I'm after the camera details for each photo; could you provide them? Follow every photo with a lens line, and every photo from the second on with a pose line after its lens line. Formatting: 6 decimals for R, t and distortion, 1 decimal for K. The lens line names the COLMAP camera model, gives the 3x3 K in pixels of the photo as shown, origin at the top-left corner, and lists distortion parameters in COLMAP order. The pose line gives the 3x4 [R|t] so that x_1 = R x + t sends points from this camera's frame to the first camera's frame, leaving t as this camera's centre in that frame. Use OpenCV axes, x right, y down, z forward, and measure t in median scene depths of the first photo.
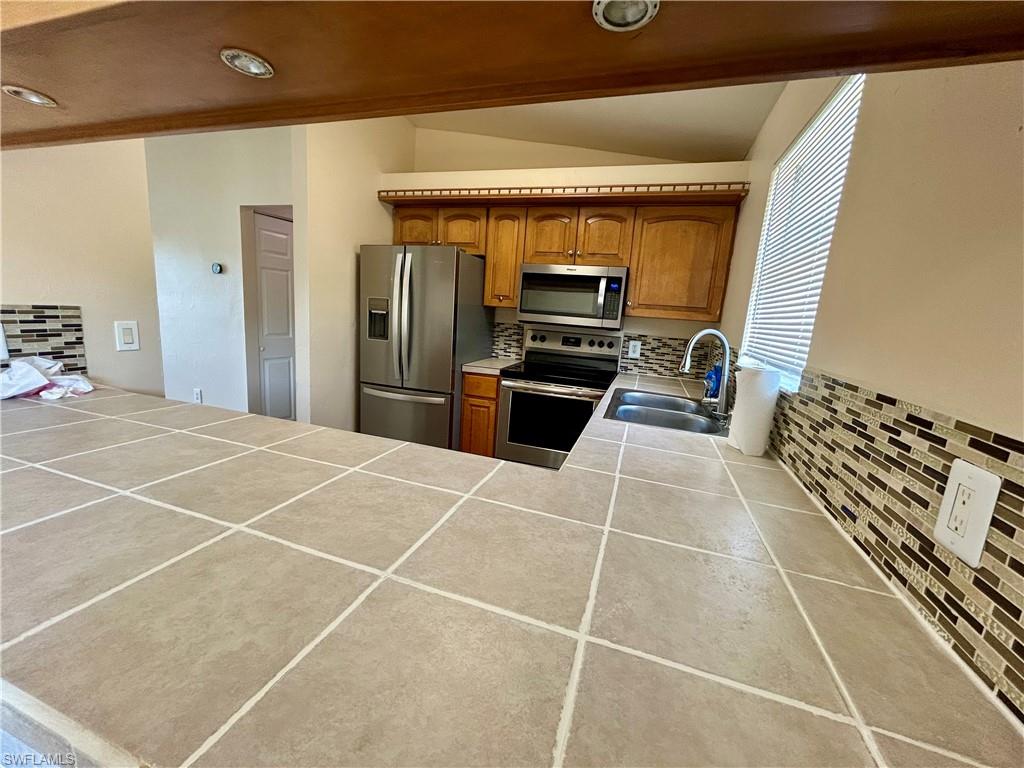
lens RADIAL K [[411.9, 0, 510.0], [0, 411.9, 384.6], [0, 0, 1]] dist [-0.003801, 0.003044]
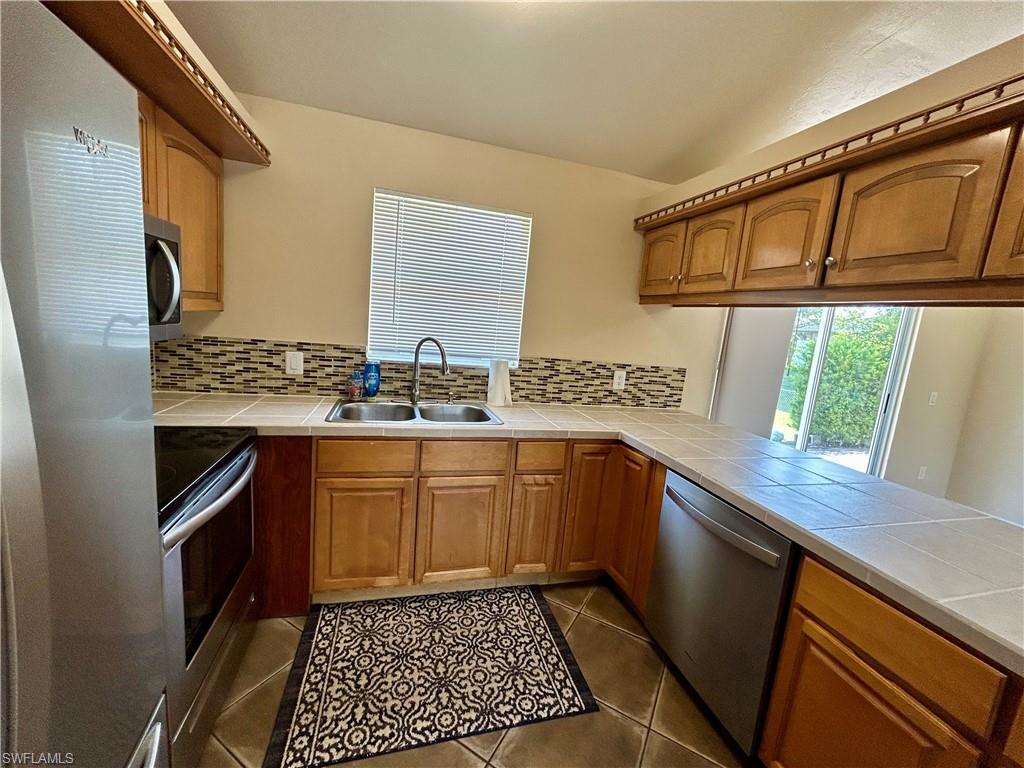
lens RADIAL K [[411.9, 0, 510.0], [0, 411.9, 384.6], [0, 0, 1]] dist [-0.003801, 0.003044]
pose [[-0.546499, -0.250295, 0.799181, -0.408445], [0.016445, 0.950901, 0.309057, -0.227161], [-0.837298, 0.182042, -0.515551, 0.880455]]
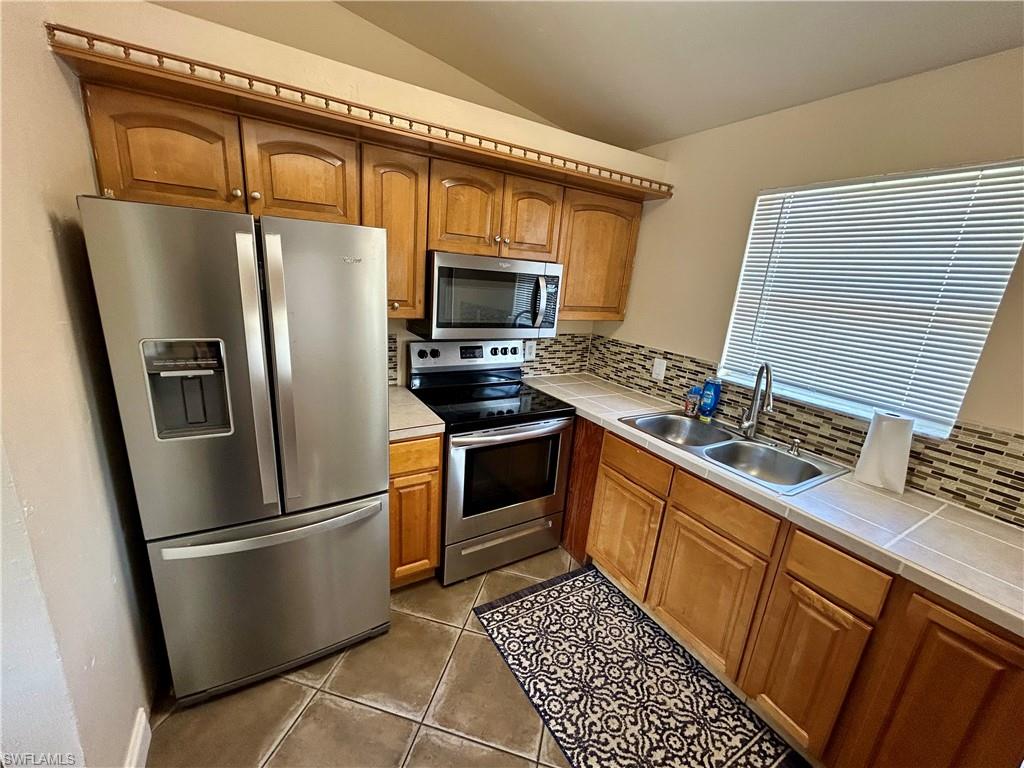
lens RADIAL K [[411.9, 0, 510.0], [0, 411.9, 384.6], [0, 0, 1]] dist [-0.003801, 0.003044]
pose [[0.653717, -0.222002, 0.723442, -0.402784], [0.105795, 0.973423, 0.203115, -0.211821], [-0.749307, -0.056243, 0.659830, 0.481808]]
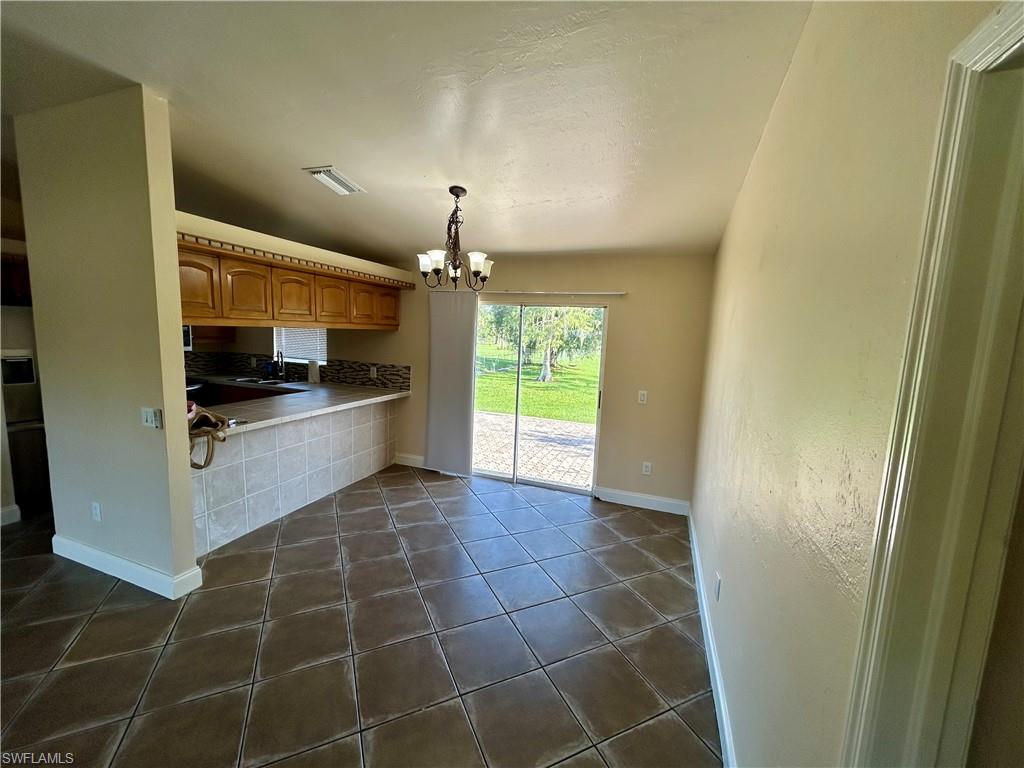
lens RADIAL K [[411.9, 0, 510.0], [0, 411.9, 384.6], [0, 0, 1]] dist [-0.003801, 0.003044]
pose [[0.029462, -0.196761, 0.980009, -1.421951], [0.136357, 0.972060, 0.191066, -0.138121], [-0.990222, 0.128002, 0.055469, -0.448050]]
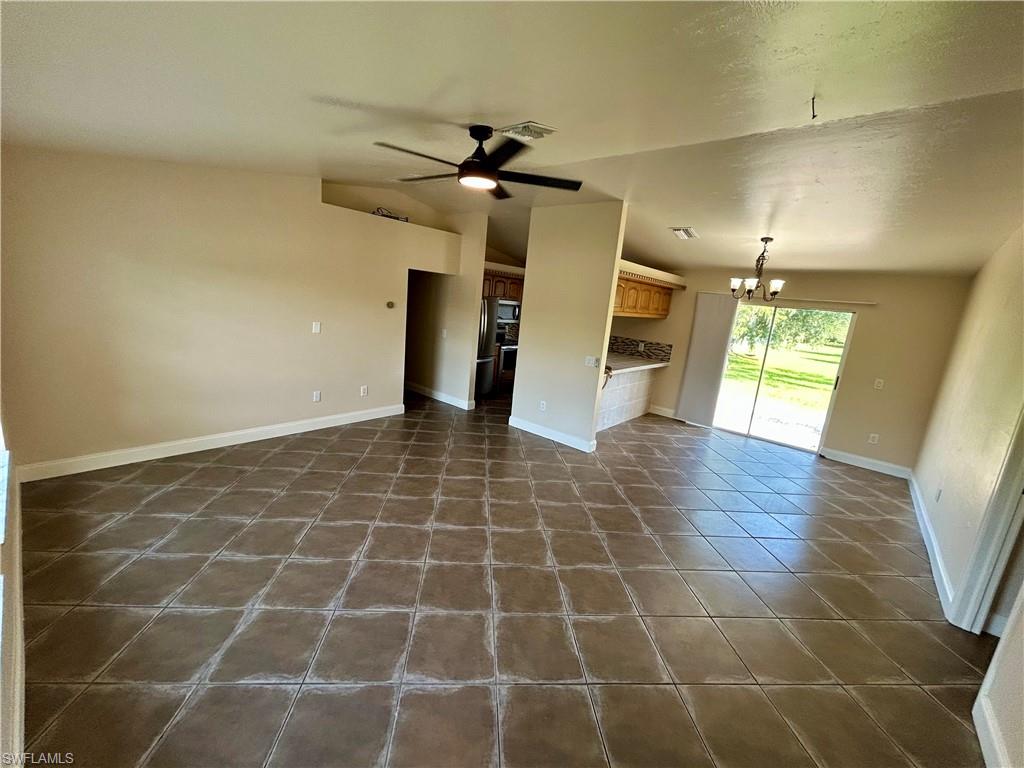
lens RADIAL K [[410.5, 0, 511.0], [0, 410.5, 384.6], [0, 0, 1]] dist [-0.000457, -0.000450]
pose [[0.384707, -0.226803, 0.894741, -2.247661], [0.098936, 0.973890, 0.204328, -0.289042], [-0.917721, 0.009916, 0.397101, -0.061247]]
